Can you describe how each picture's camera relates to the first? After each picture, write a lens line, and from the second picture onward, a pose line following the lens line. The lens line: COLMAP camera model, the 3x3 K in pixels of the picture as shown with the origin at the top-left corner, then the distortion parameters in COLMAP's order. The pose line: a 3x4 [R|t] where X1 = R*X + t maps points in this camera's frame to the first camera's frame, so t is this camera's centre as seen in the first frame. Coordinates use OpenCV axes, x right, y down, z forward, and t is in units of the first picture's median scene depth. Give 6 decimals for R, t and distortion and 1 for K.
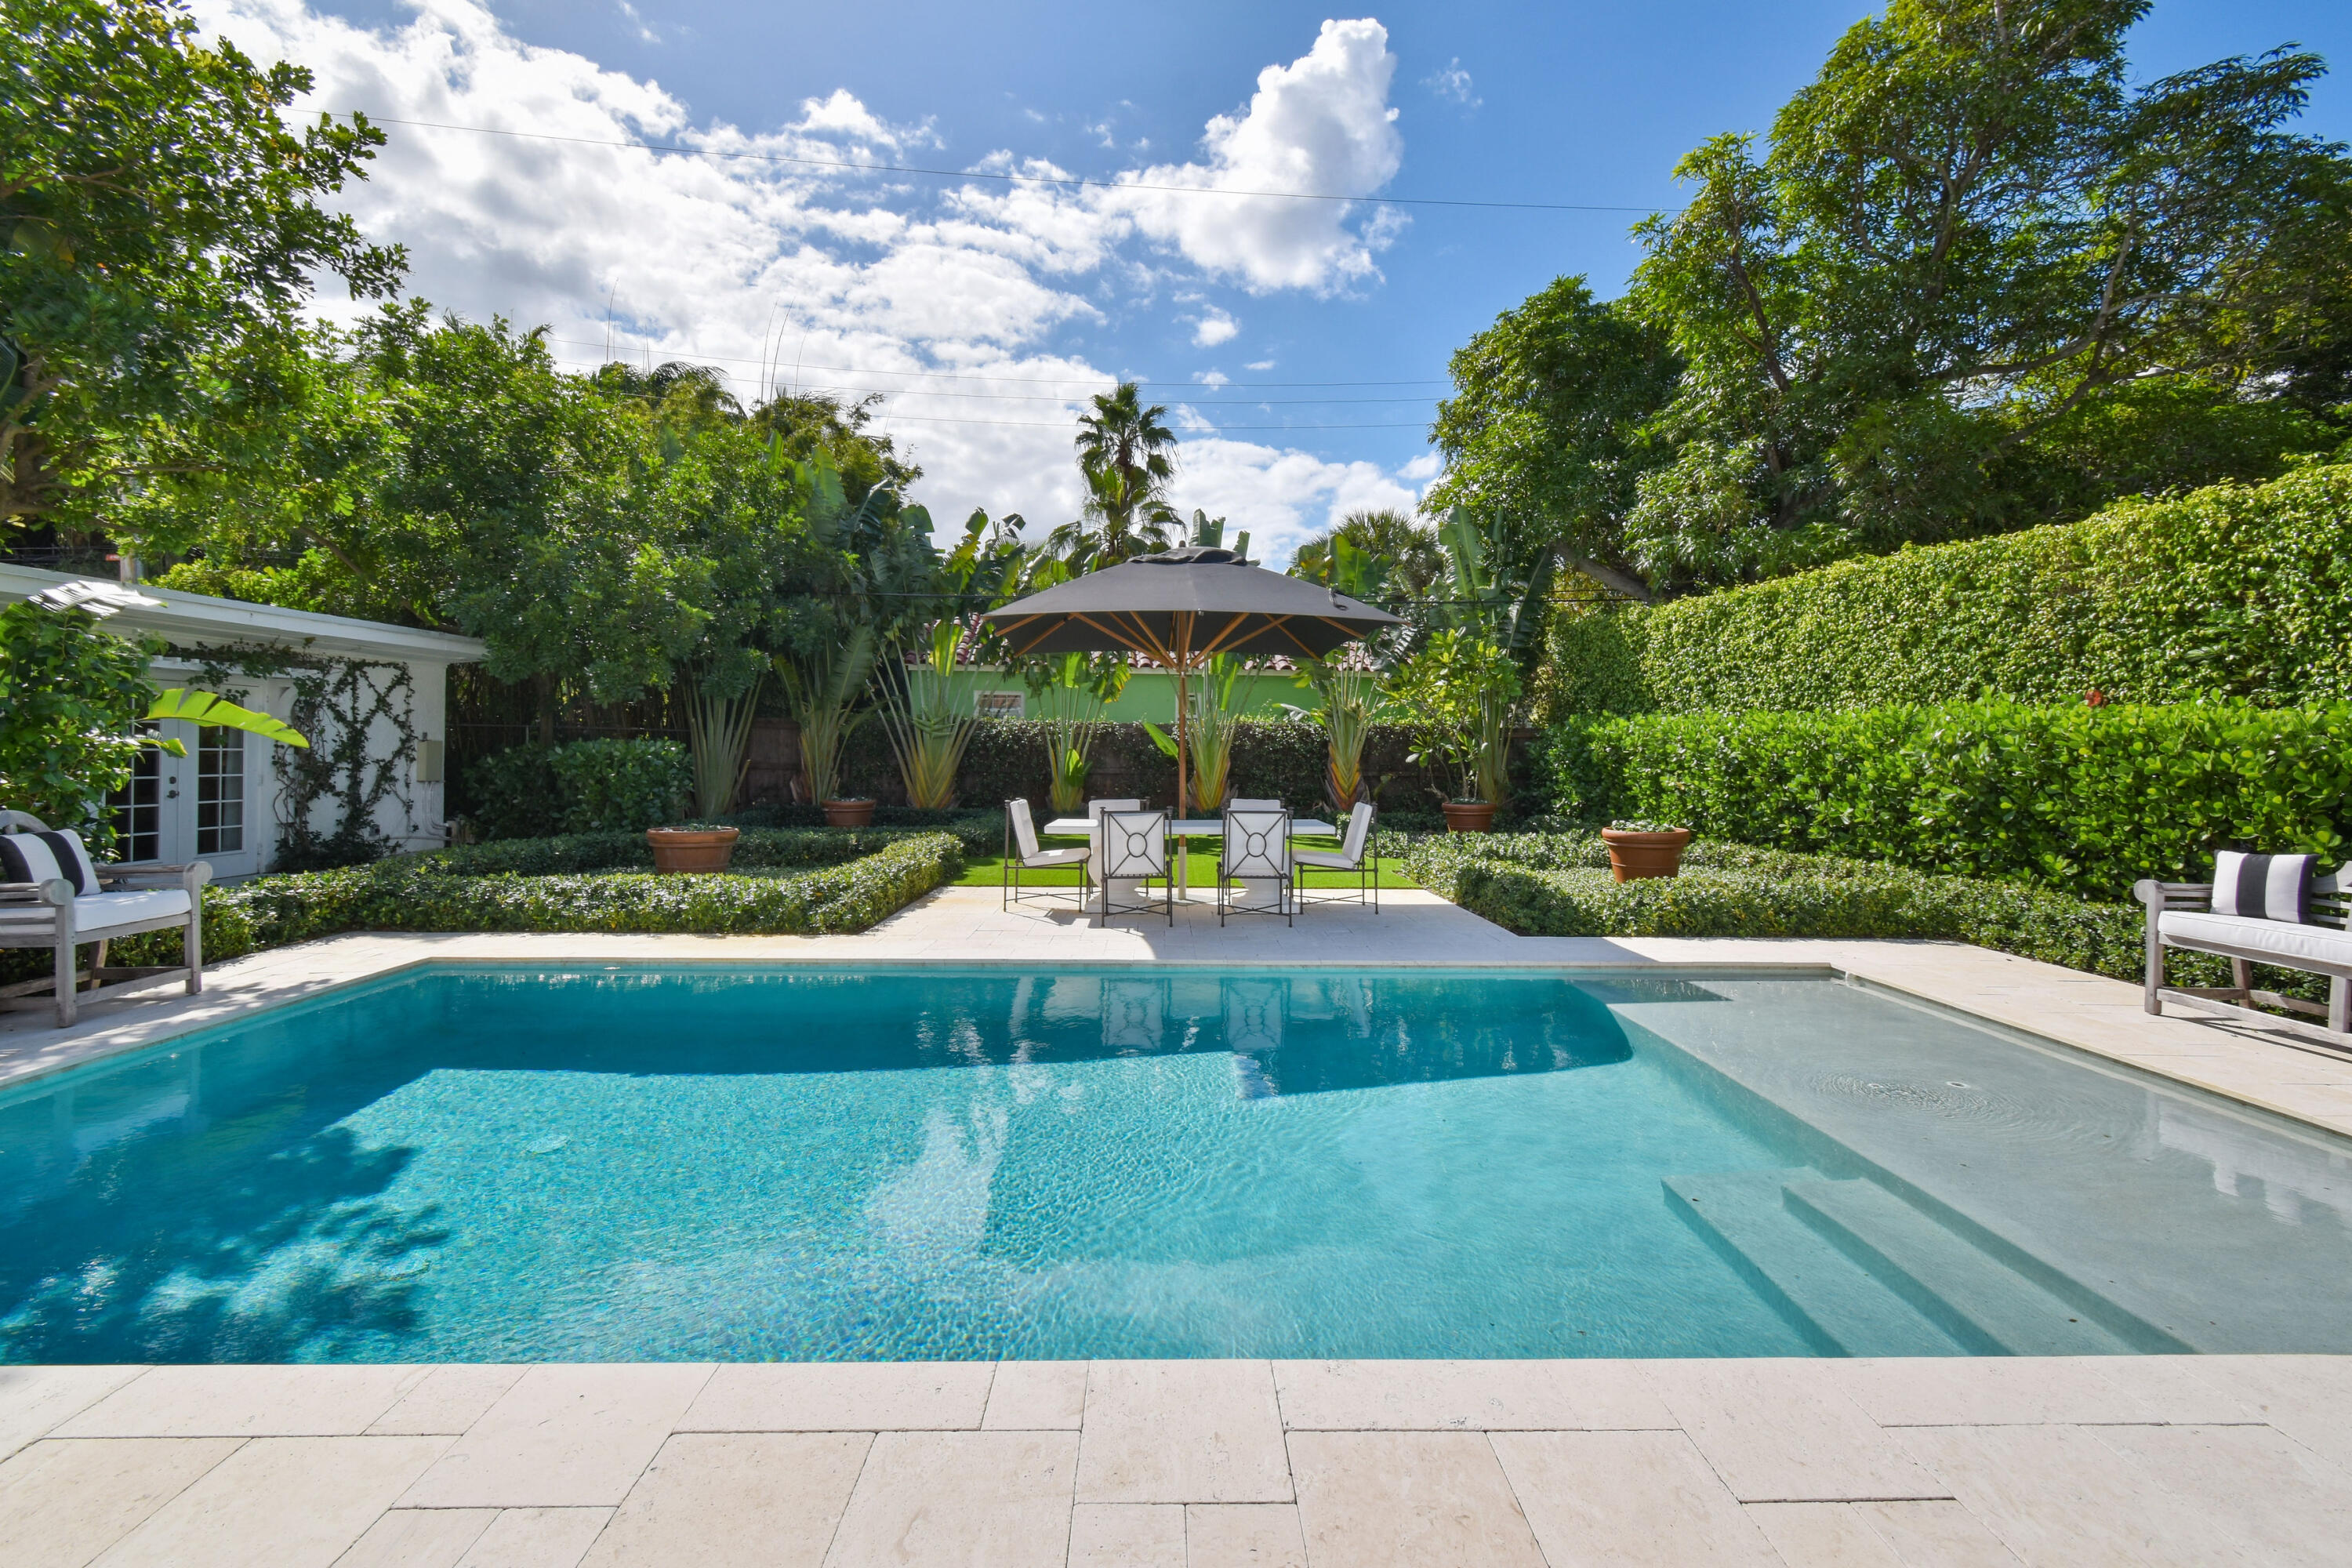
lens RADIAL K [[1062.9, 0, 1187.3], [0, 1062.9, 747.3], [0, 0, 1]] dist [-0.001254, -0.000323]
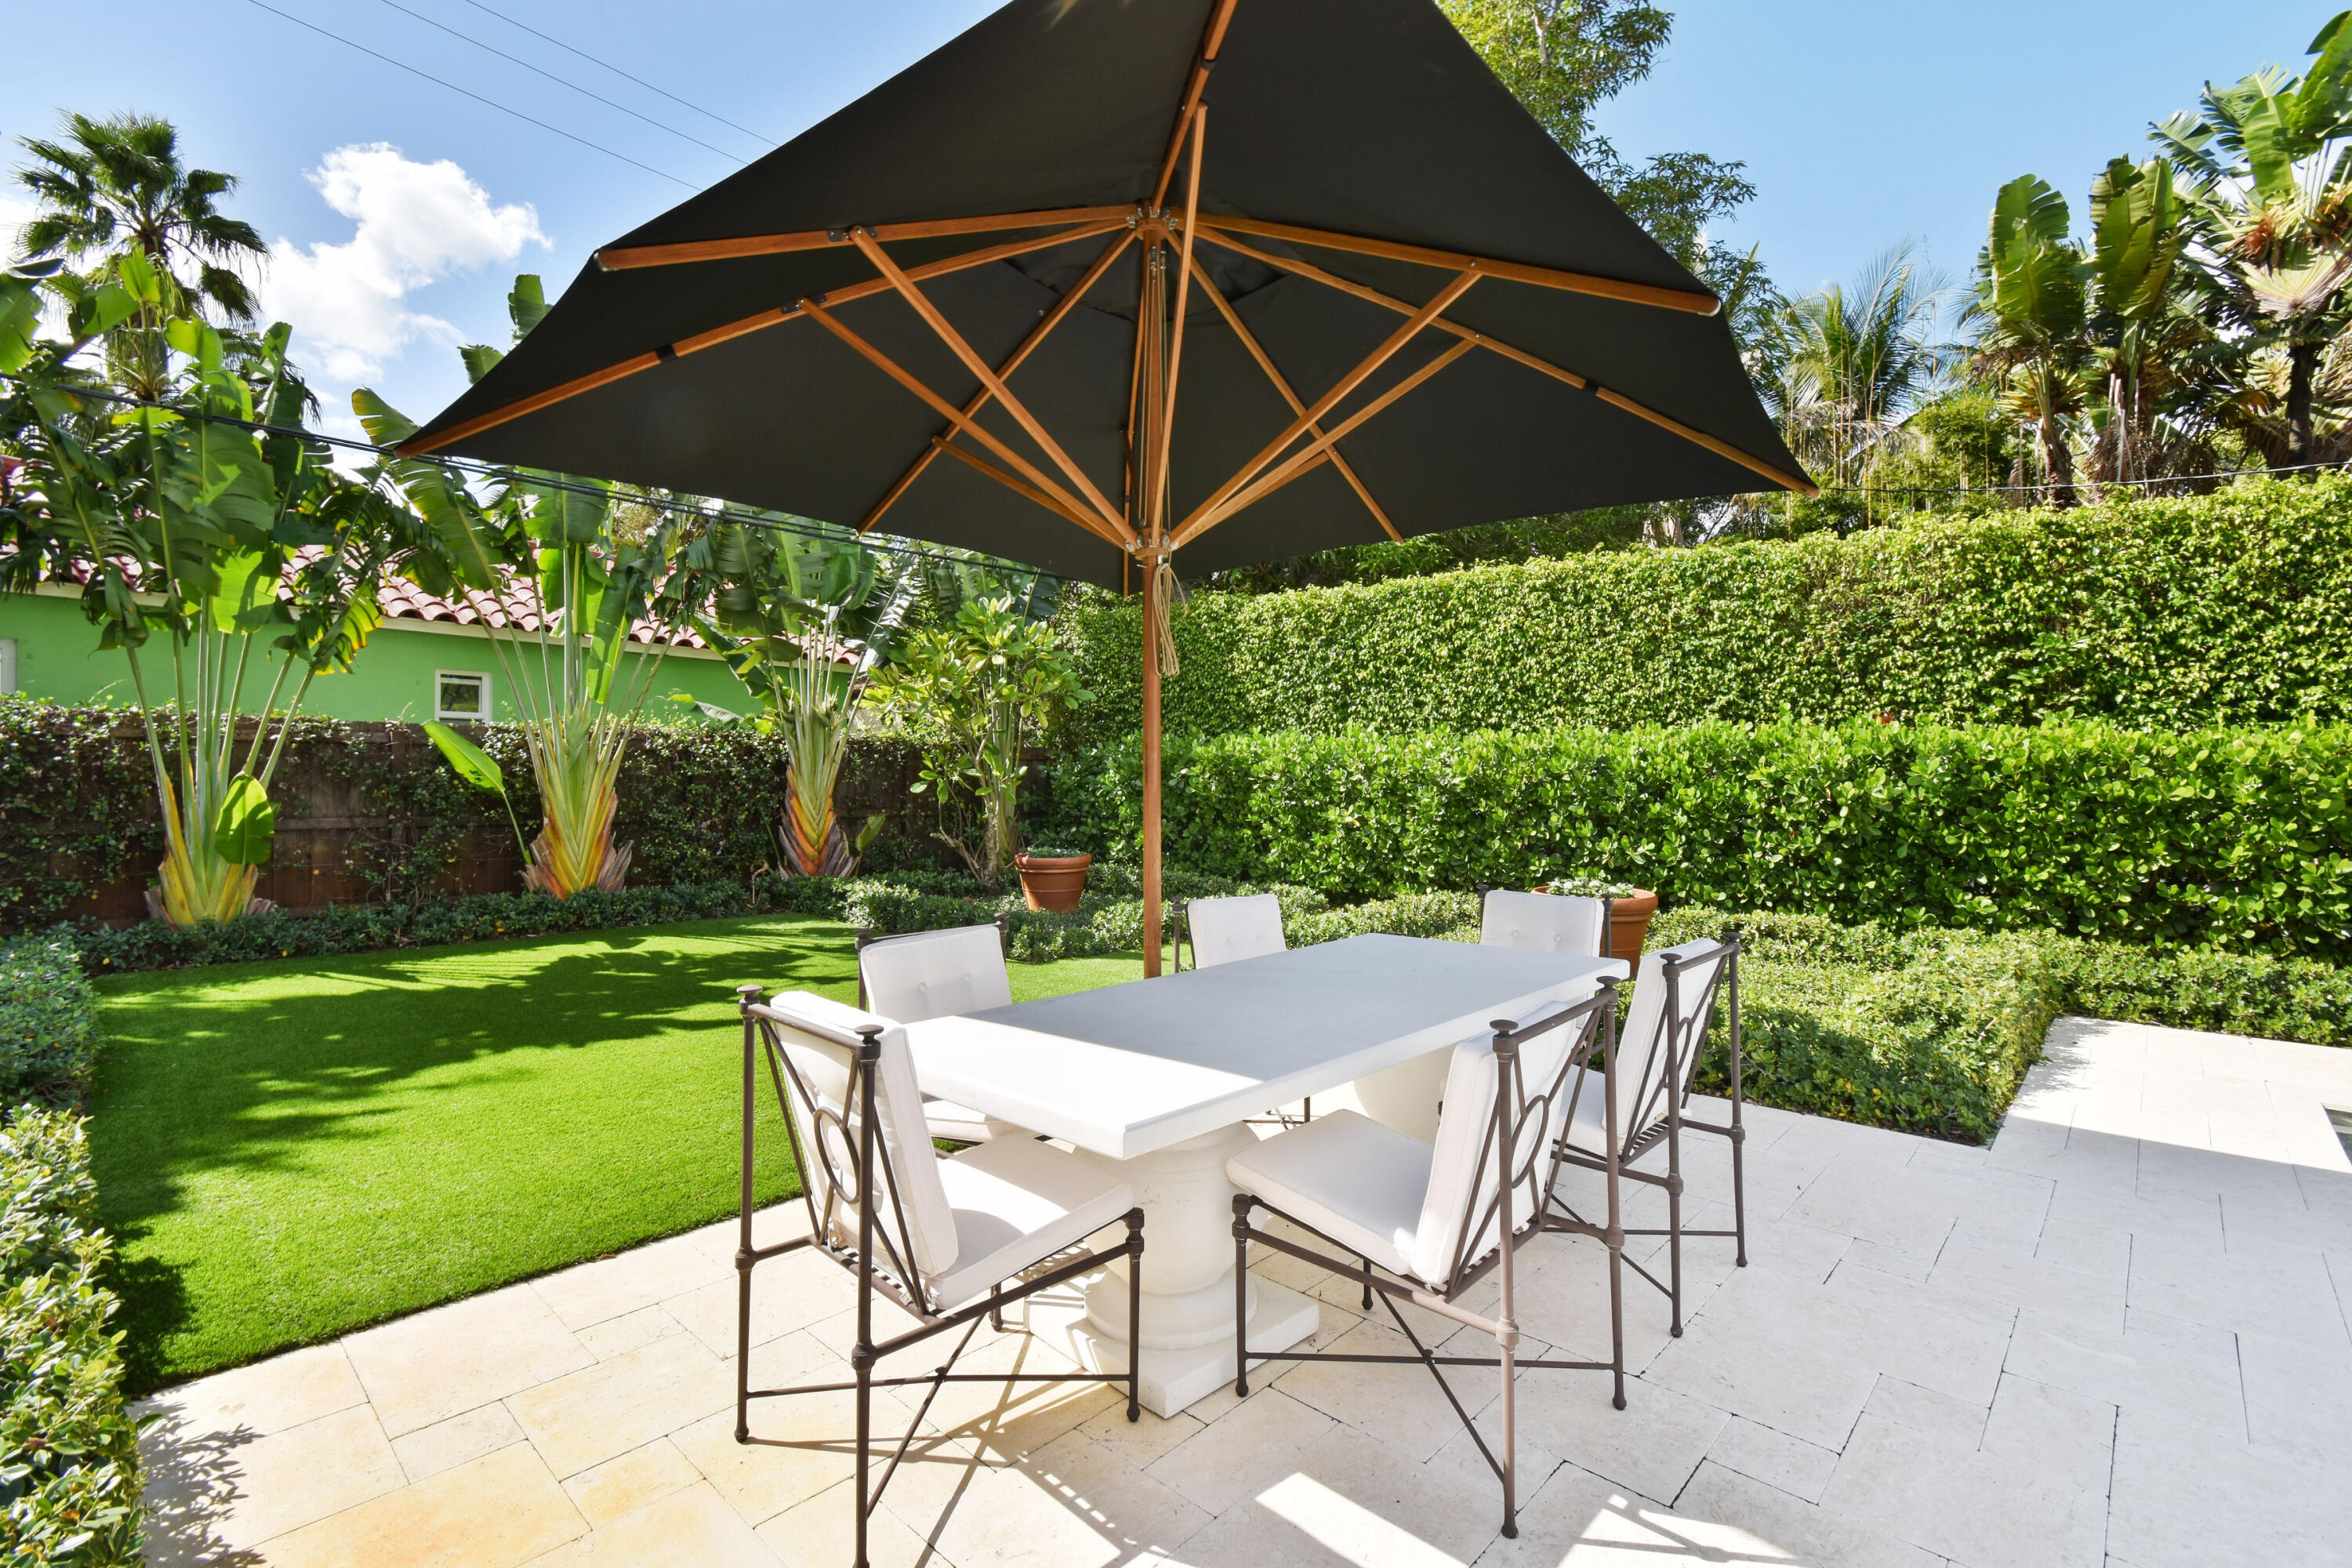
lens RADIAL K [[1062.9, 0, 1169.8], [0, 1062.9, 778.6], [0, 0, 1]] dist [-0.001254, -0.000323]
pose [[0.700978, -0.002926, 0.713177, -0.204124], [0.000982, 0.999995, 0.003137, 0.002302], [-0.713182, -0.001499, 0.700977, 0.581082]]
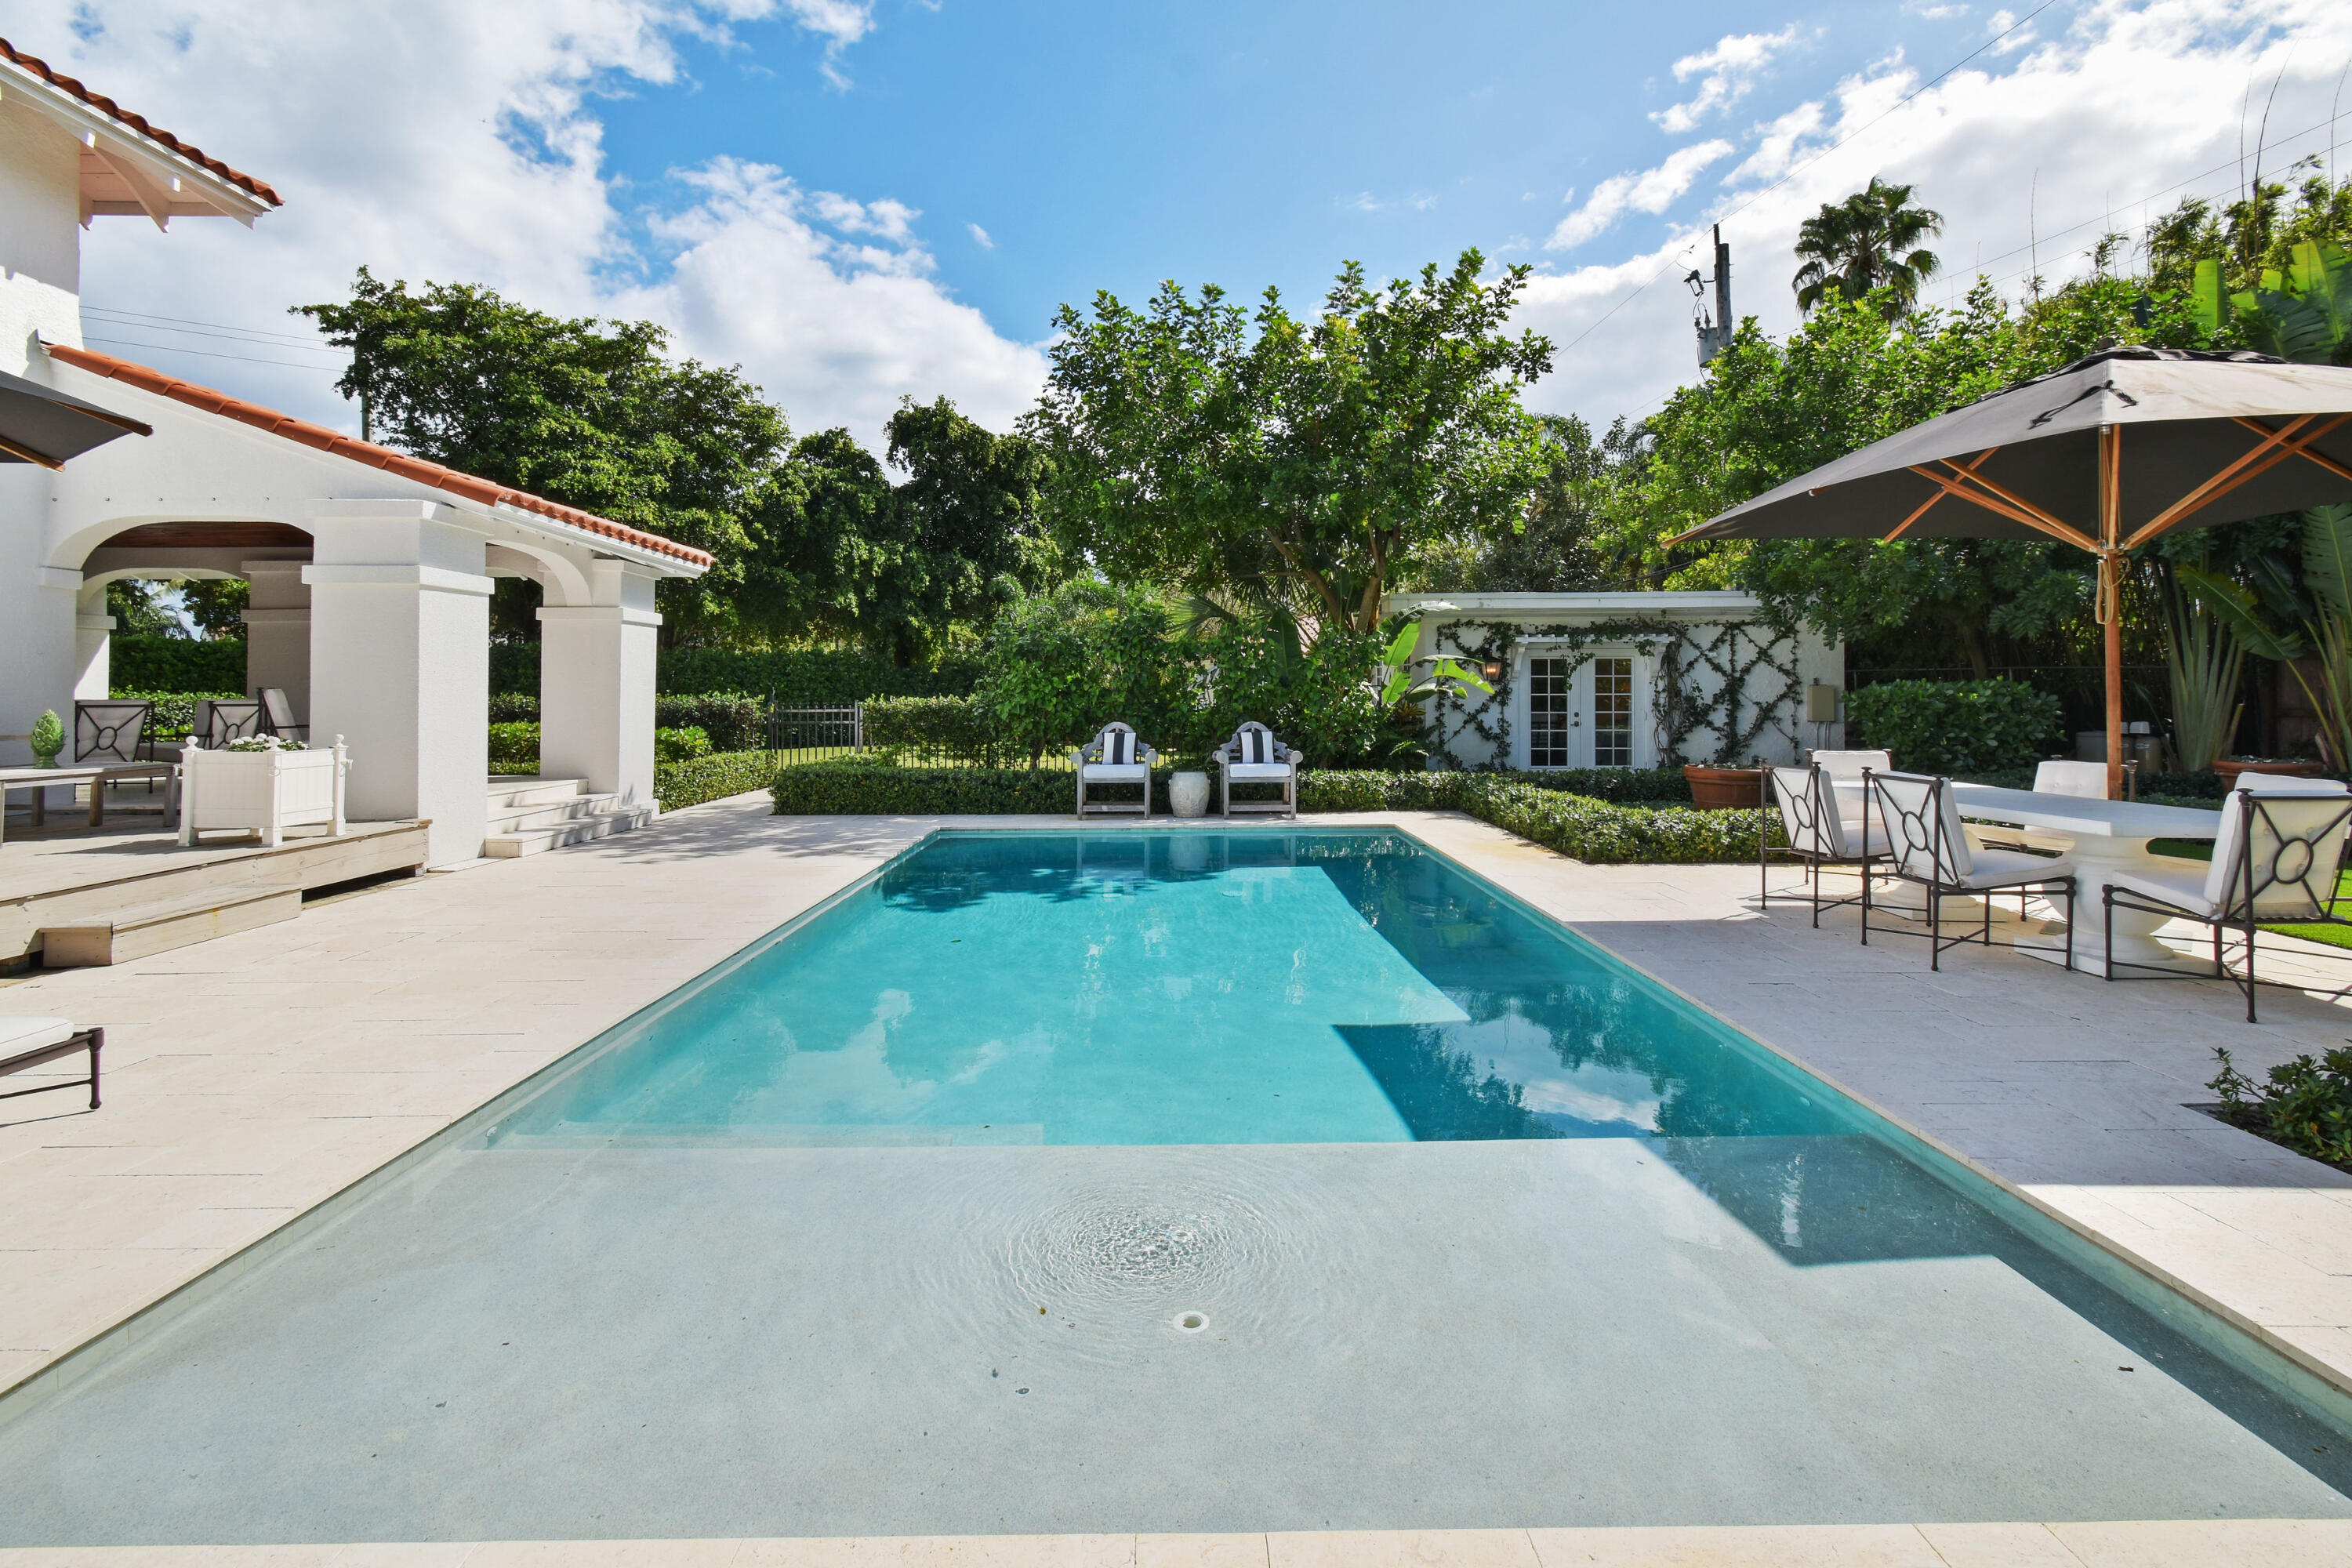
lens RADIAL K [[1062.9, 0, 1152.5], [0, 1062.9, 681.4], [0, 0, 1]] dist [-0.001254, -0.000323]
pose [[-0.050829, -0.019558, -0.998516, 0.482808], [0.006246, 0.999782, -0.019901, 0.007938], [0.998688, -0.007249, -0.050696, 0.388251]]
